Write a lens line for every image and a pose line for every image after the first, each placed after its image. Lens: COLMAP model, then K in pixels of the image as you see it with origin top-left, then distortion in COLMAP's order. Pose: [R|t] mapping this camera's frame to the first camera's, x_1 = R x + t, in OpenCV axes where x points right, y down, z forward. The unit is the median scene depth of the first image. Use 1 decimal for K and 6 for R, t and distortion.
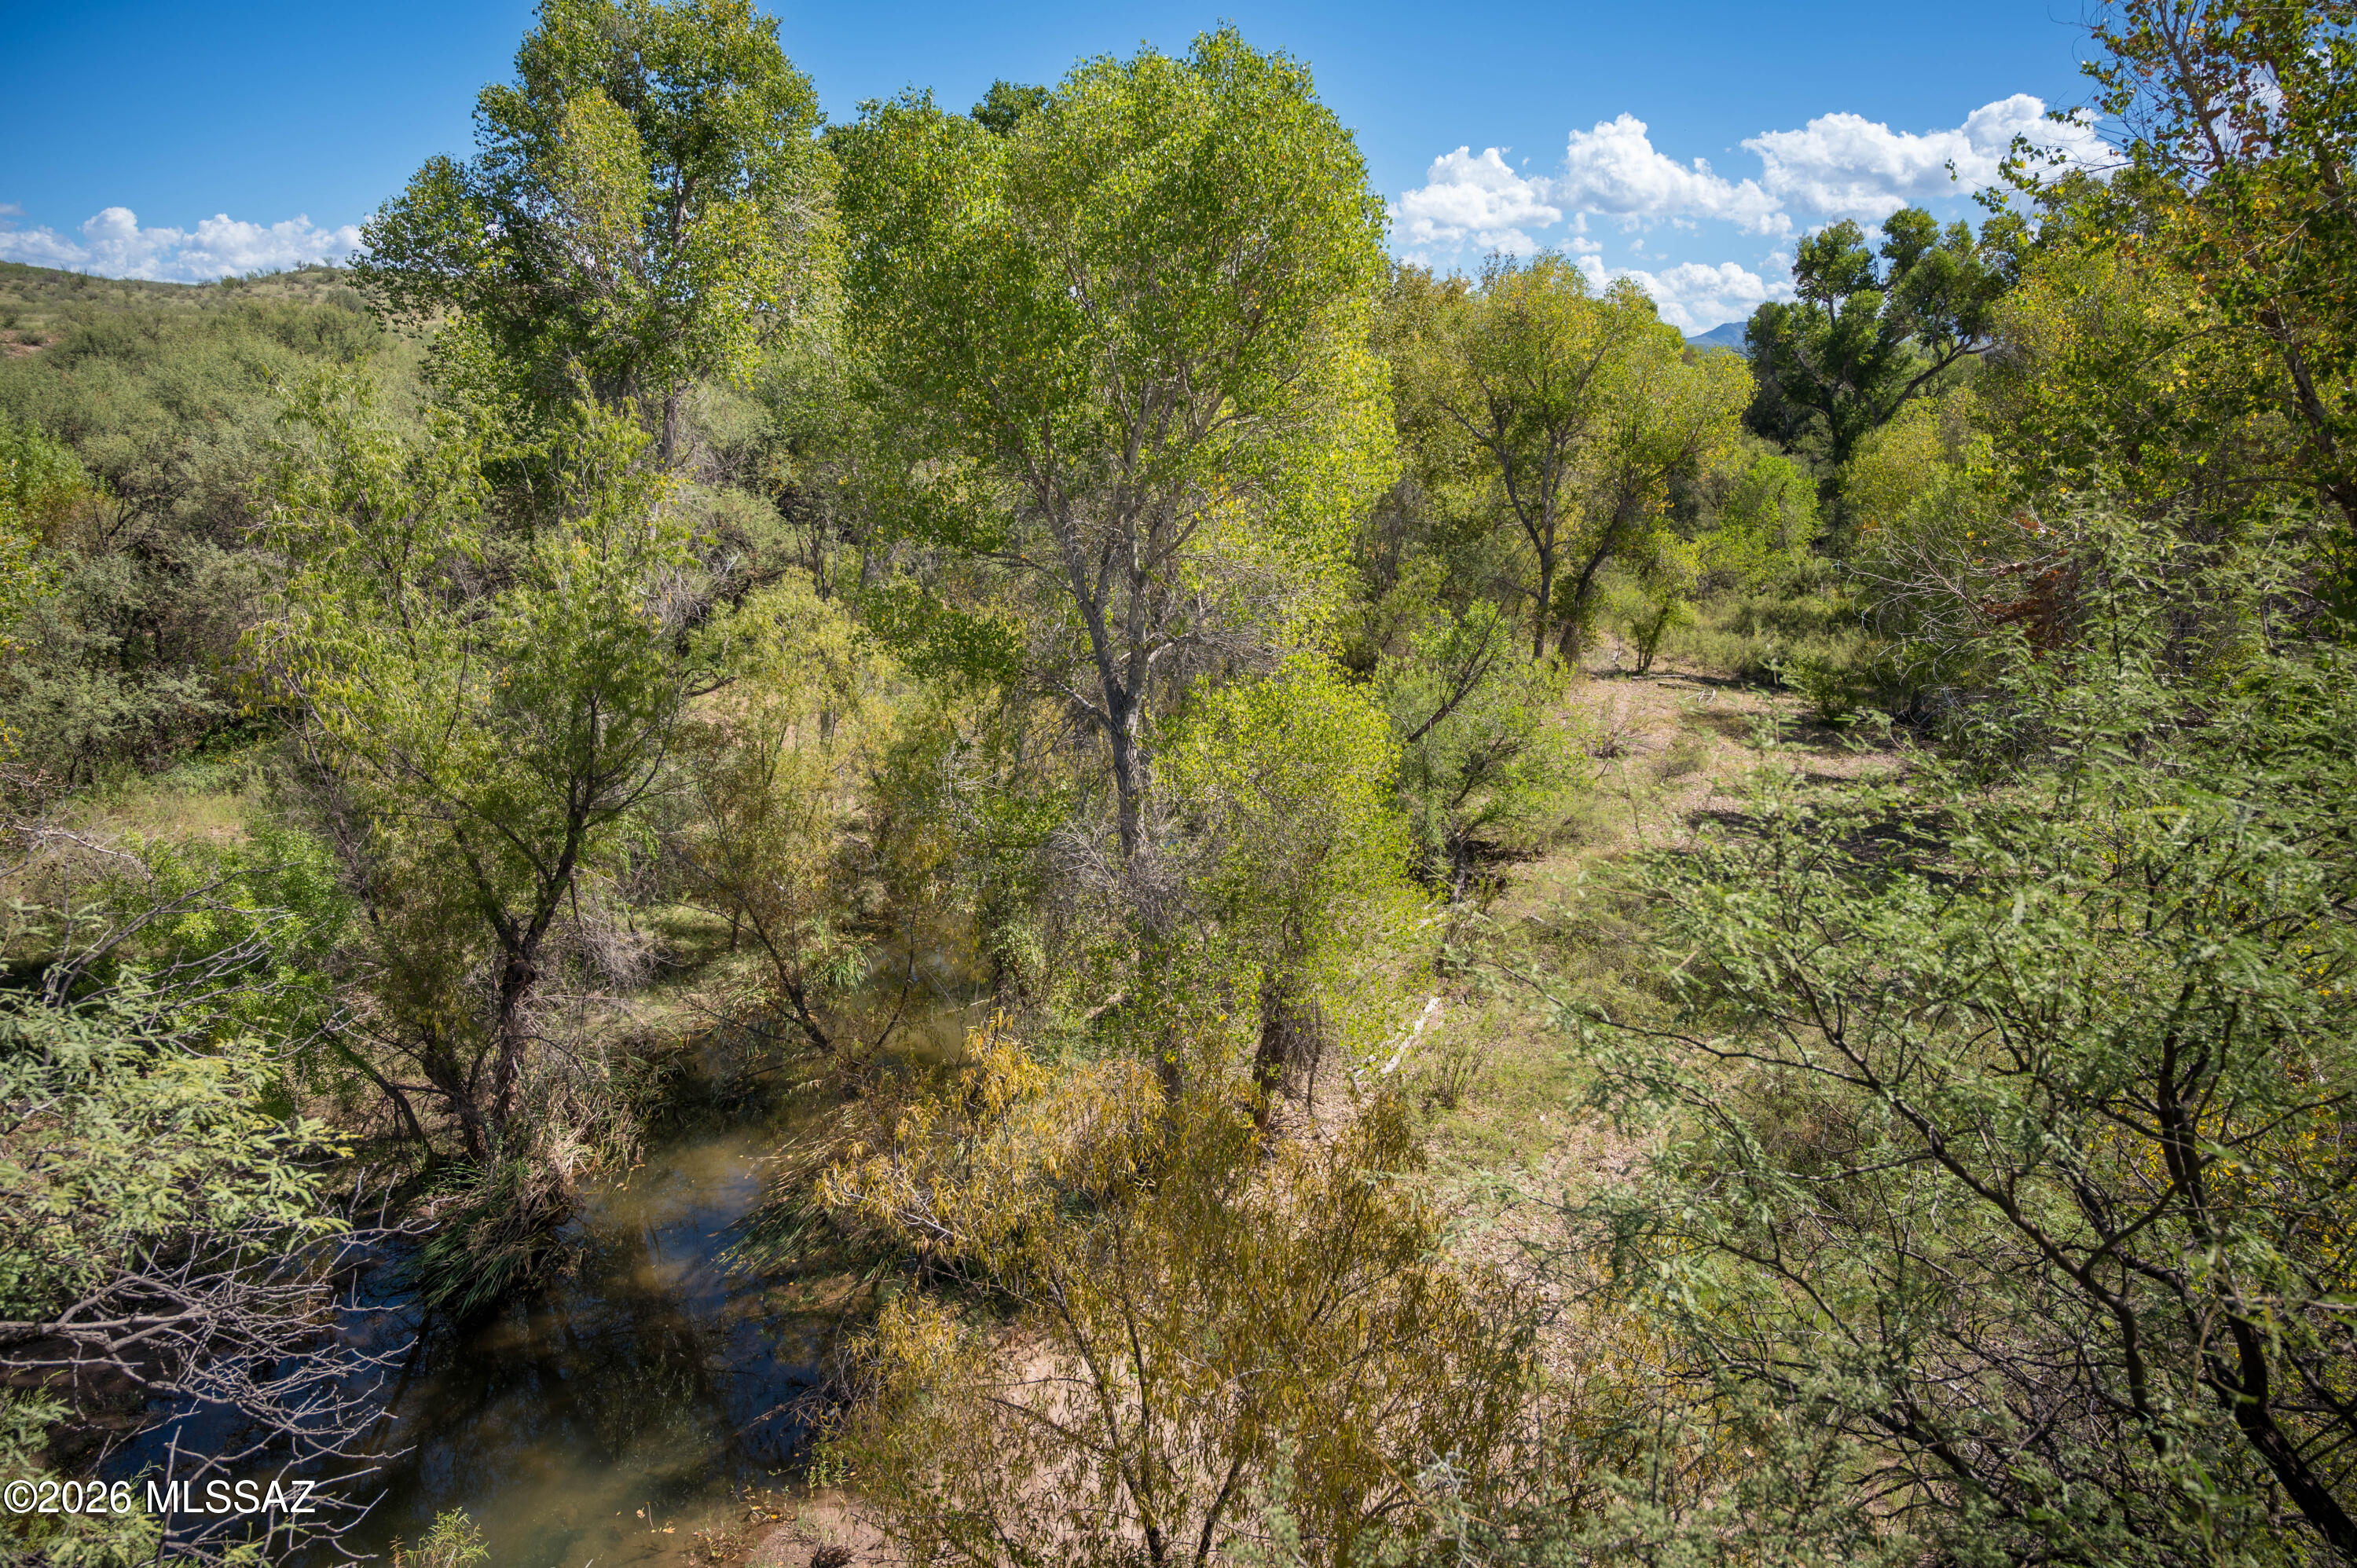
lens RADIAL K [[1626.6, 0, 1180.4], [0, 1626.6, 783.1], [0, 0, 1]] dist [0.009298, 0.002014]
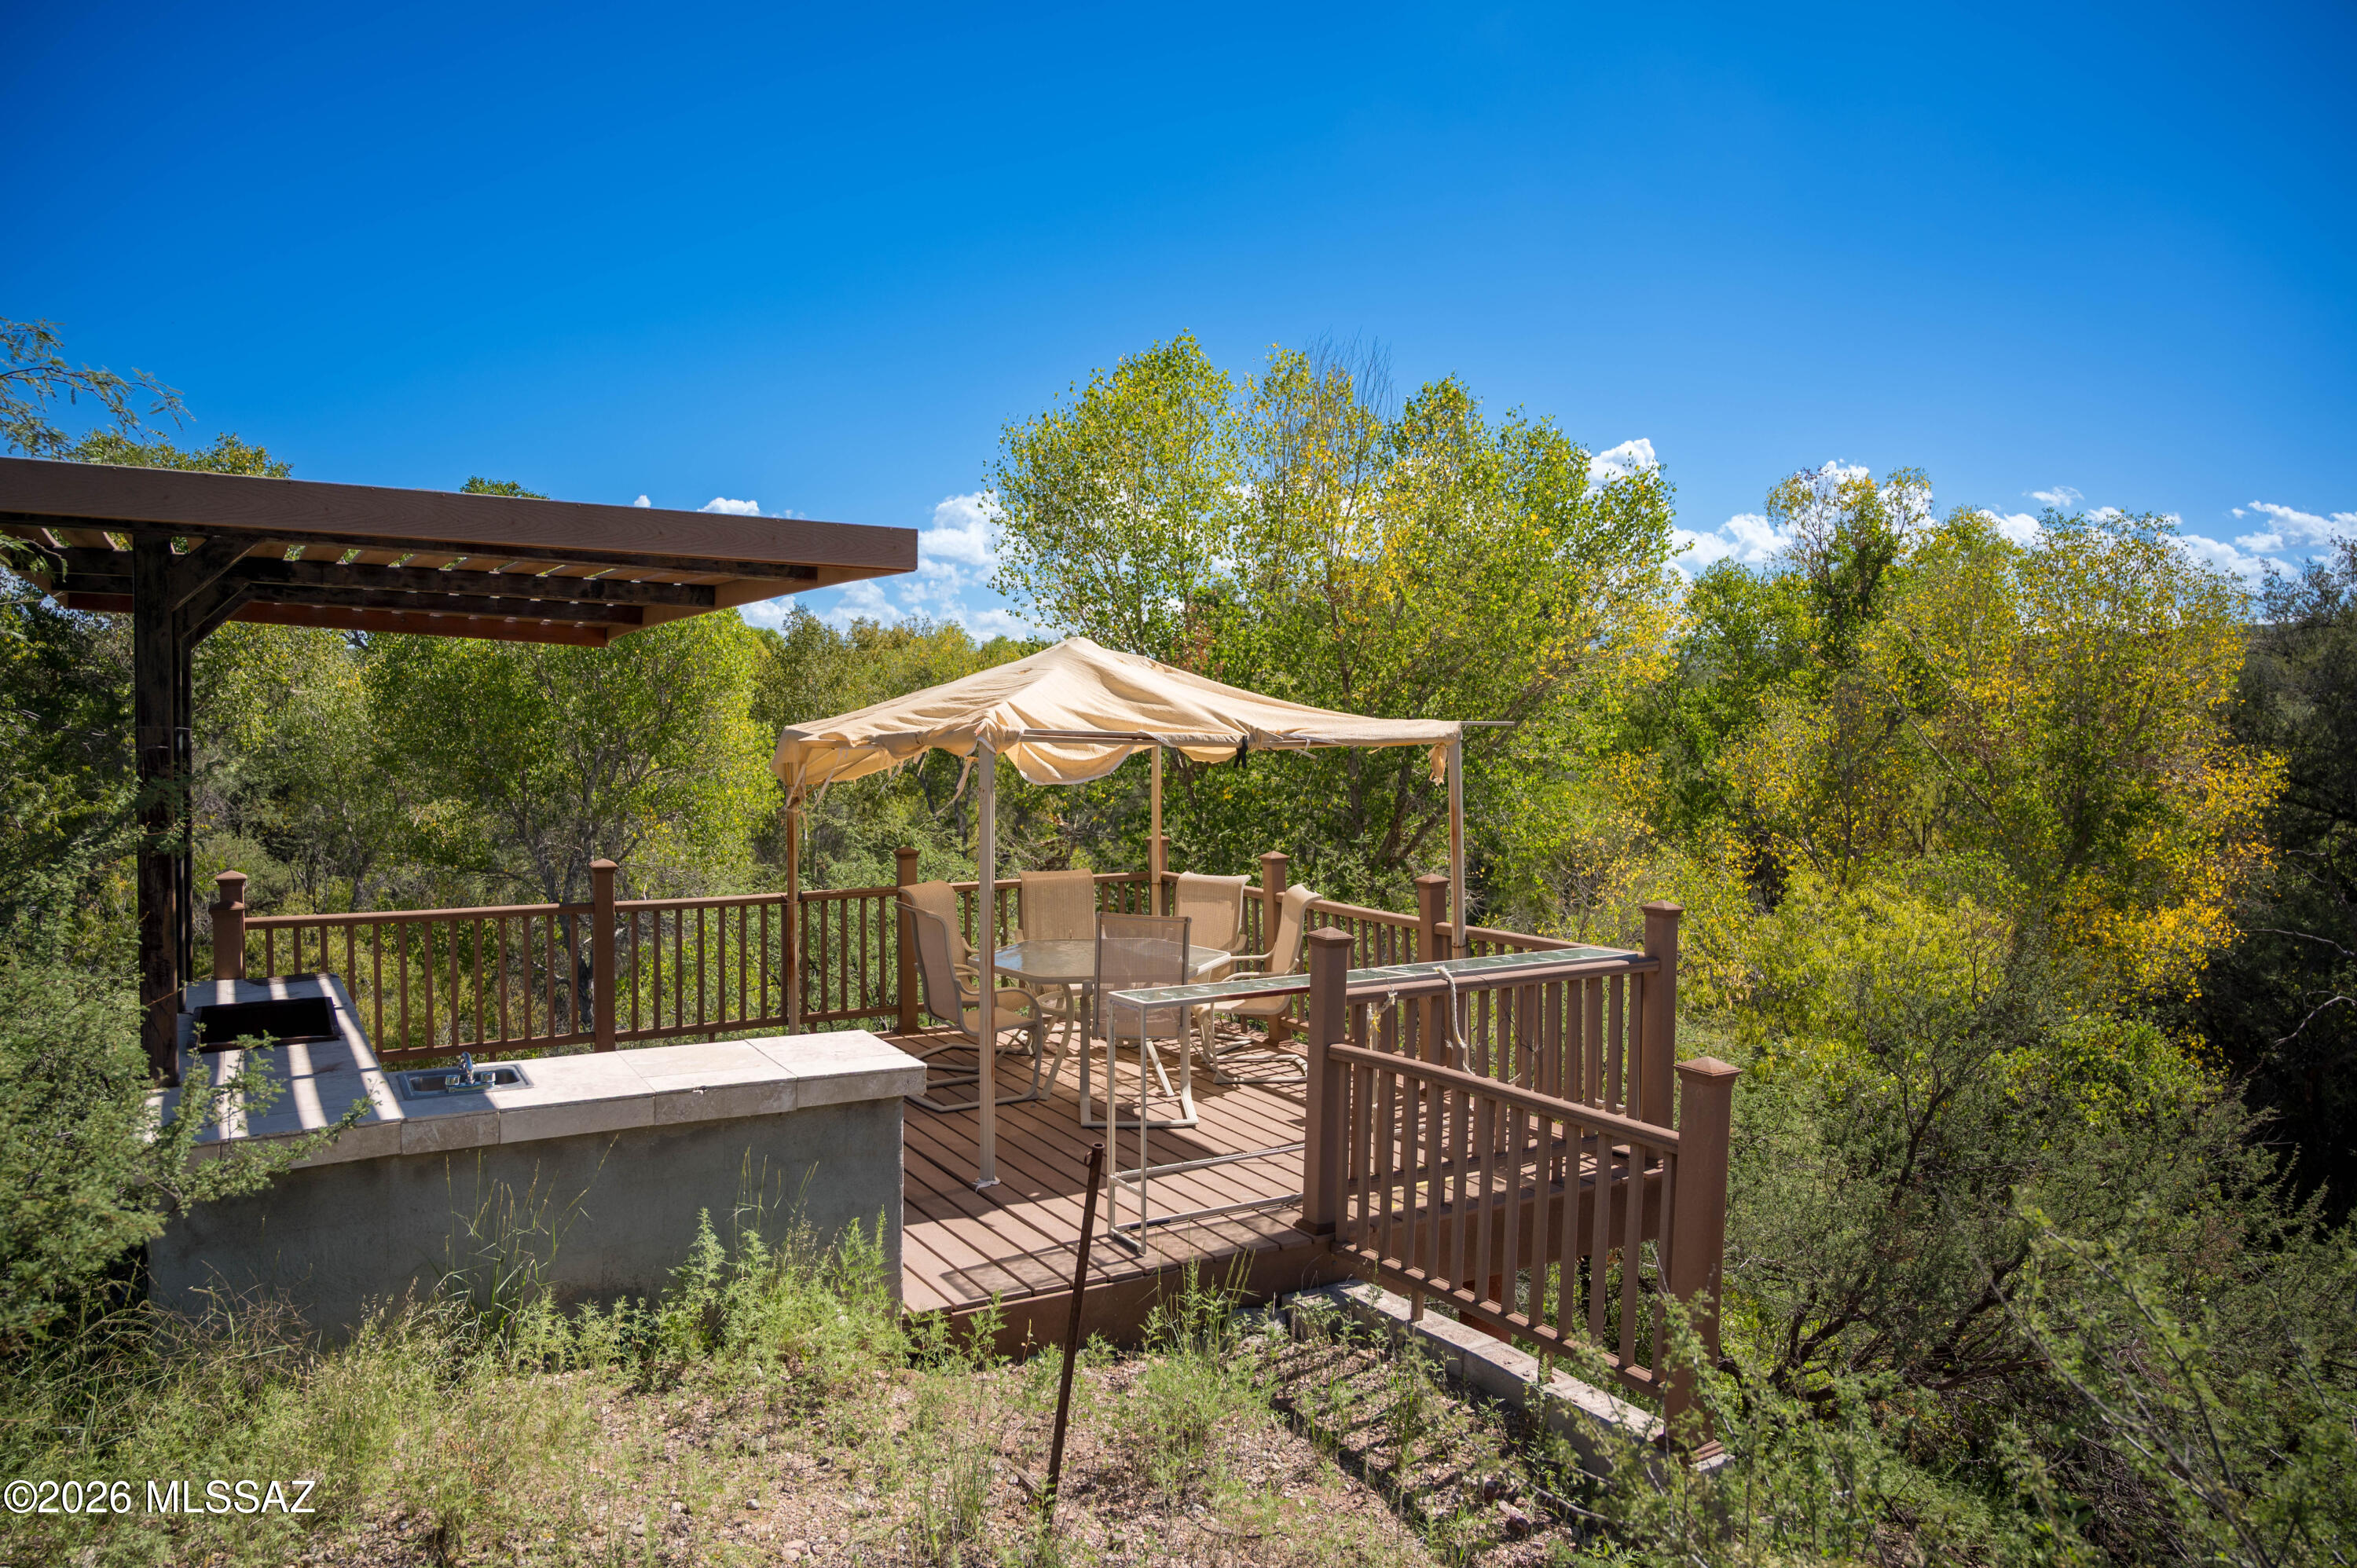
lens RADIAL K [[1626.6, 0, 1175.2], [0, 1626.6, 778.5], [0, 0, 1]] dist [0.009298, 0.002014]
pose [[0.954913, -0.031006, 0.295263, 0.038532], [0.087592, 0.979685, -0.180404, 0.080862], [-0.283671, 0.198133, 0.938229, -0.460903]]
